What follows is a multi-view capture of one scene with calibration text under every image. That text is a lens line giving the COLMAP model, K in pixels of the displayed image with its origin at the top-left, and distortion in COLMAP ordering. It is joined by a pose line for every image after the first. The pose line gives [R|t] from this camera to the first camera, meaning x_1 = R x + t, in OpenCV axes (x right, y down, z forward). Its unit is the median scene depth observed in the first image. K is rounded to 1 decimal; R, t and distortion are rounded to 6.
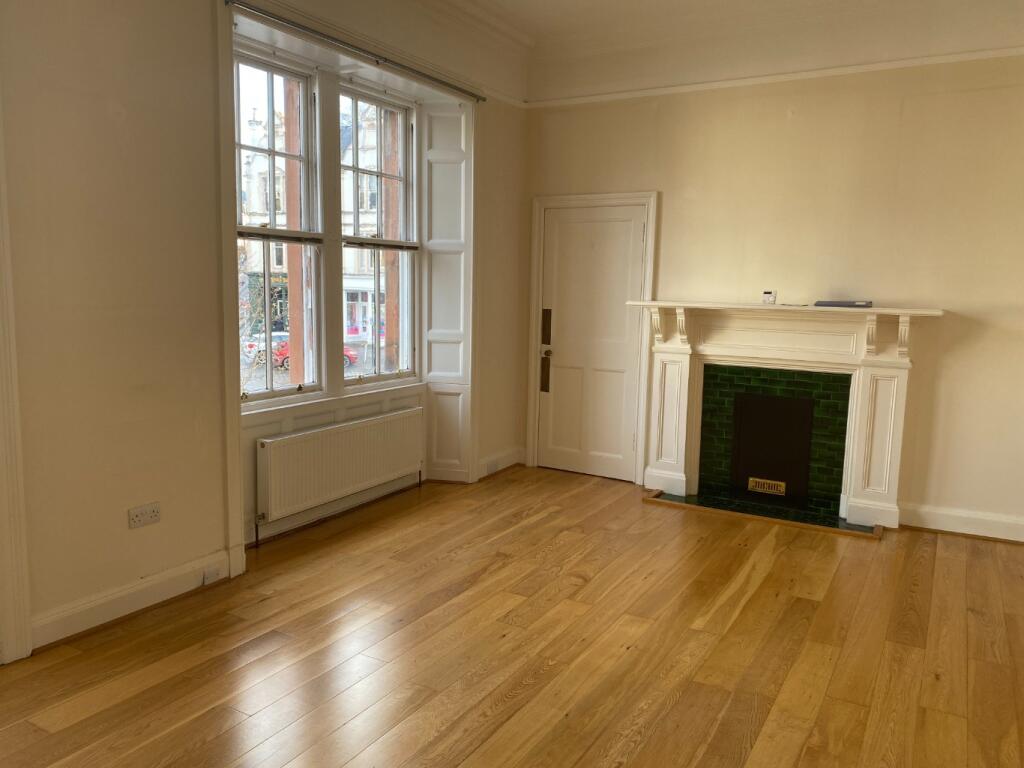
lens RADIAL K [[787.5, 0, 508.0], [0, 787.5, 382.1], [0, 0, 1]] dist [0.079138, -0.128945]
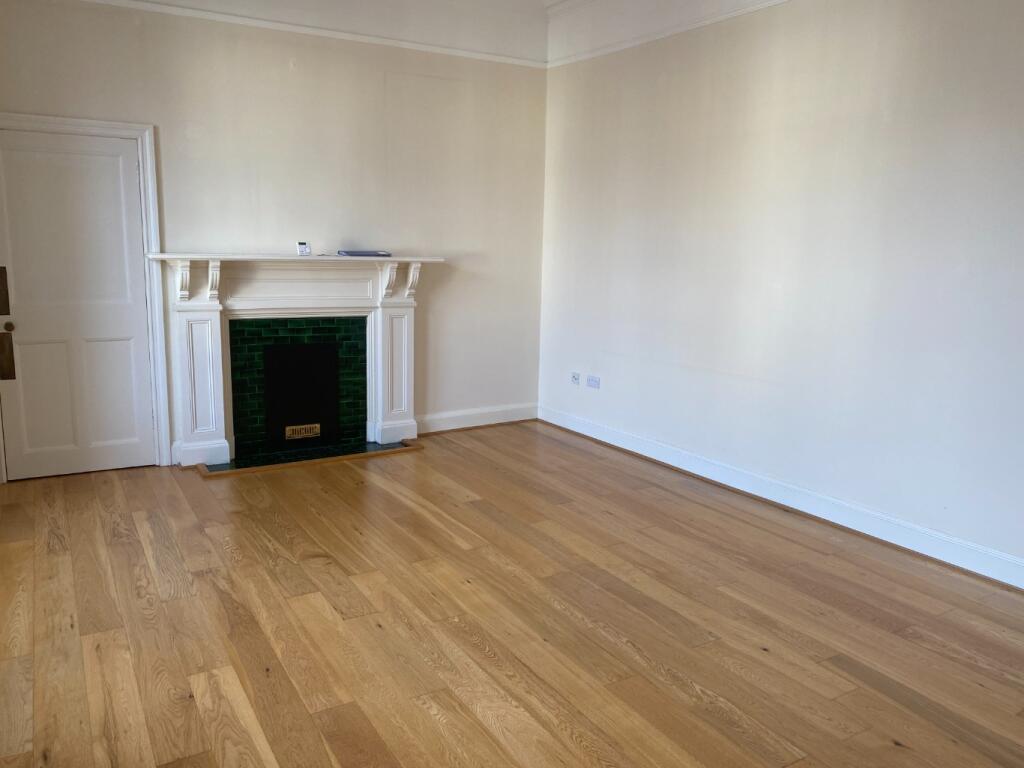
lens RADIAL K [[787.5, 0, 508.0], [0, 787.5, 382.1], [0, 0, 1]] dist [0.079138, -0.128945]
pose [[0.479379, -0.164746, 0.862006, -0.451901], [0.101872, 0.986028, 0.131796, -0.043978], [-0.871675, 0.024633, 0.489465, 0.271133]]
